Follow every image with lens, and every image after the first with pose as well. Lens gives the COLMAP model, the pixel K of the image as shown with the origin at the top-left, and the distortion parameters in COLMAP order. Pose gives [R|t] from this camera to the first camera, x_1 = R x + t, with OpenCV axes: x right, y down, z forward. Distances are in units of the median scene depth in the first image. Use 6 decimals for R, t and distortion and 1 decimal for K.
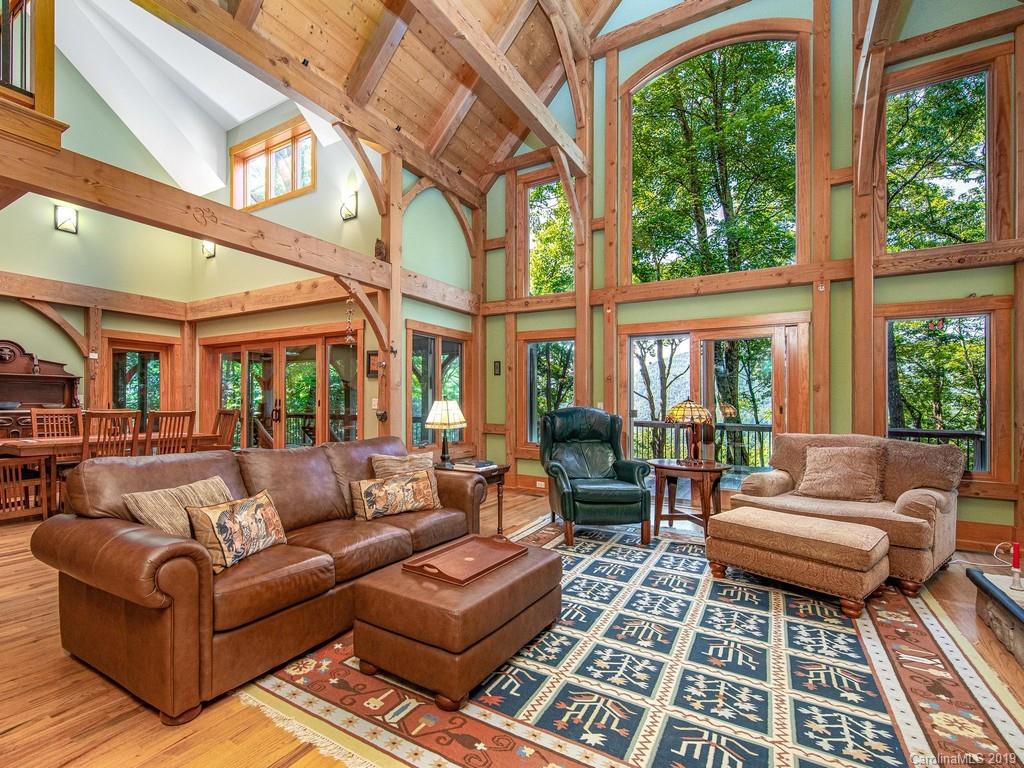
lens RADIAL K [[467.7, 0, 476.5], [0, 467.7, 393.2], [0, 0, 1]] dist [0.009385, -0.004144]
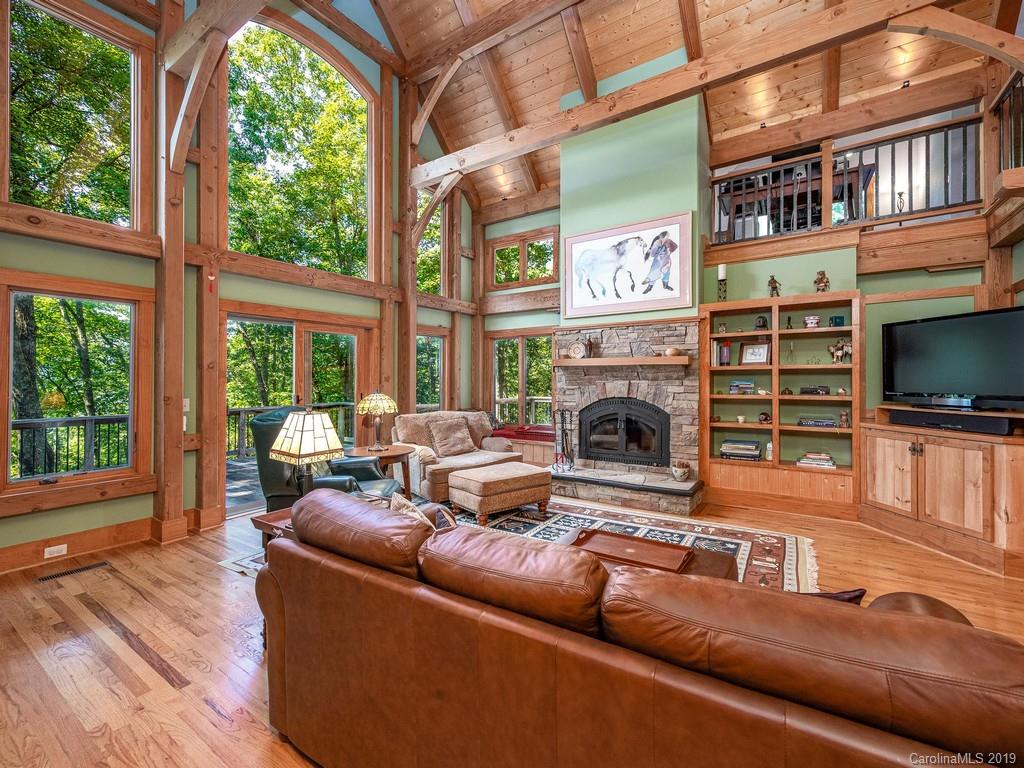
lens RADIAL K [[434.7, 0, 506.1], [0, 434.7, 380.6], [0, 0, 1]] dist [0.003985, -0.000111]
pose [[0.038817, -0.012153, 0.999172, -0.825978], [-0.011699, 0.999852, 0.012615, -0.047577], [-0.999178, -0.012179, 0.038669, 0.995188]]
